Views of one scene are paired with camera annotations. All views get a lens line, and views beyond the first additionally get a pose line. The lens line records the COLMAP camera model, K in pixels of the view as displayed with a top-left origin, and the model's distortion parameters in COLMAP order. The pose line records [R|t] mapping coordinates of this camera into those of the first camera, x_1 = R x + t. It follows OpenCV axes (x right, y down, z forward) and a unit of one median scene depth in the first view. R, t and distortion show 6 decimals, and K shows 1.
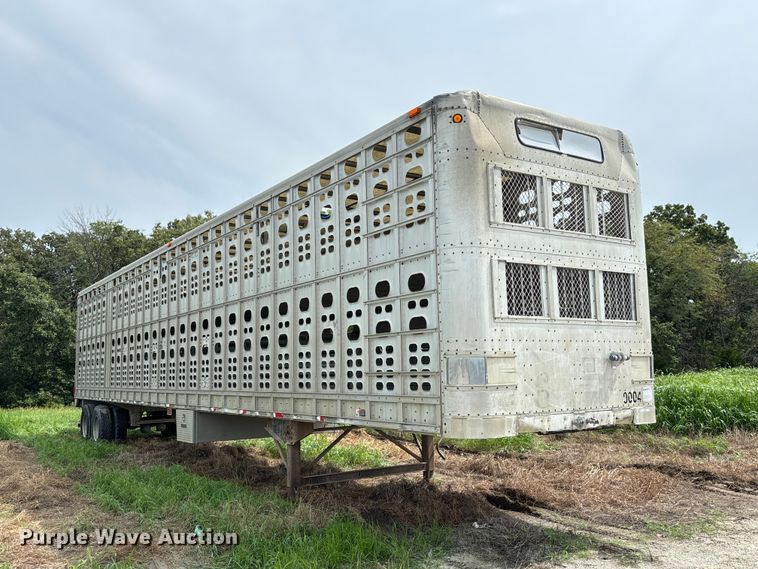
lens RADIAL K [[704.6, 0, 377.4], [0, 704.6, 272.8], [0, 0, 1]] dist [0.183707, -0.793397]
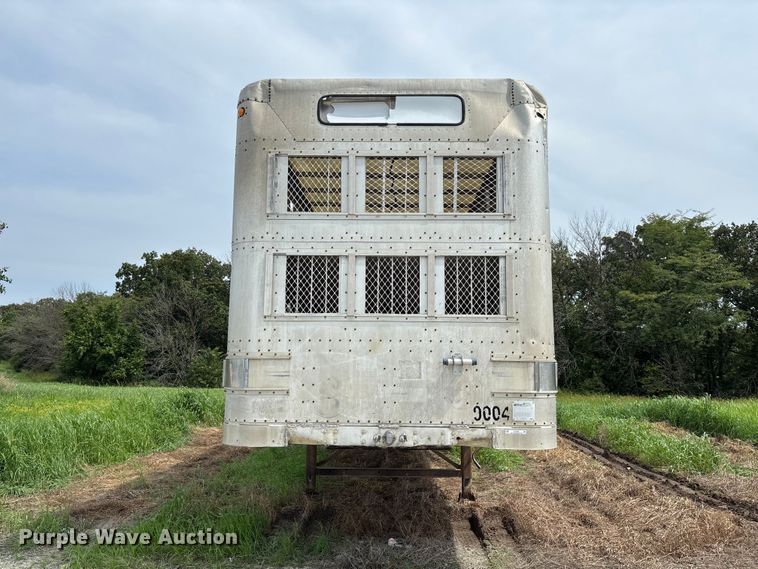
lens RADIAL K [[581.2, 0, 379.2], [0, 581.2, 287.6], [0, 0, 1]] dist [0.038436, -0.048677]
pose [[0.817364, -0.058893, -0.573103, 0.660646], [0.054416, 0.998206, -0.024968, 0.048269], [0.573545, -0.010778, 0.819103, 0.423236]]
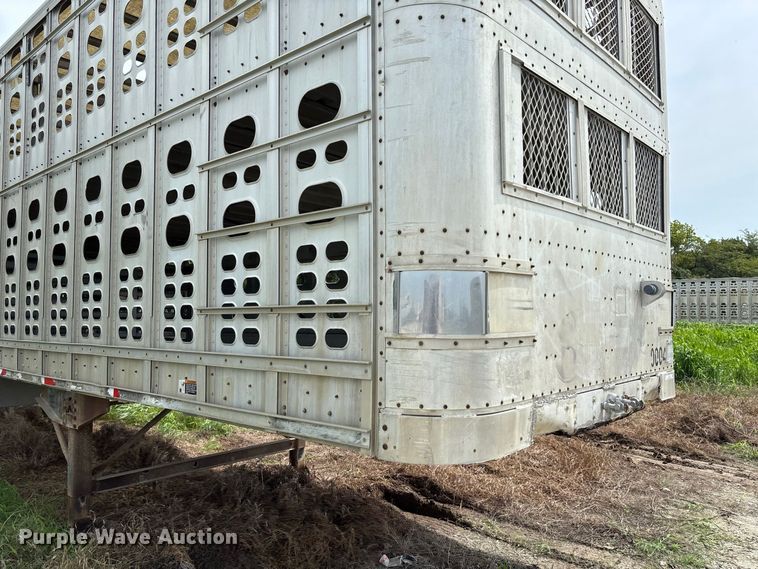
lens RADIAL K [[581.2, 0, 379.2], [0, 581.2, 287.6], [0, 0, 1]] dist [0.038436, -0.048677]
pose [[0.969484, 0.027190, 0.243641, 0.005626], [-0.047370, 0.995878, 0.077354, 0.093623], [-0.240533, -0.086535, 0.966776, 0.607224]]
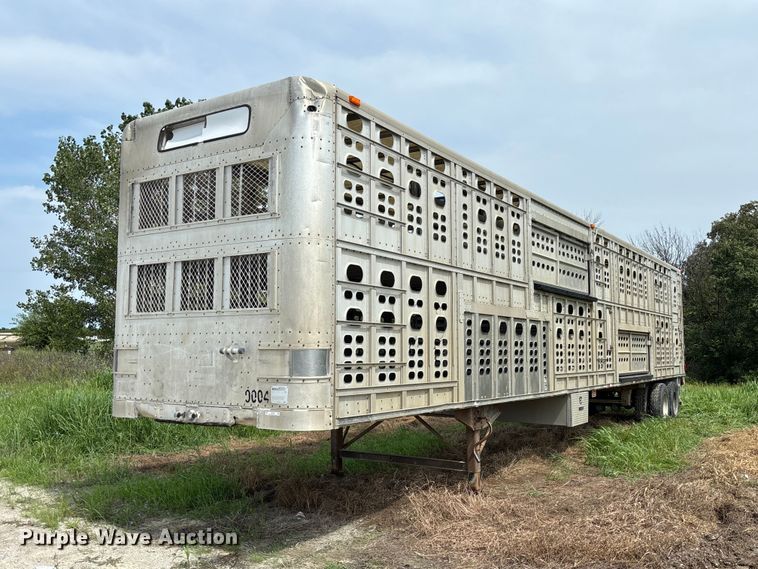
lens RADIAL K [[685.7, 0, 378.9], [0, 685.7, 301.2], [0, 0, 1]] dist [0.003855, -0.007474]
pose [[0.400261, -0.054400, -0.914785, 1.241607], [0.111674, 0.993692, -0.010230, 0.088402], [0.909571, -0.098063, 0.403811, 0.844062]]
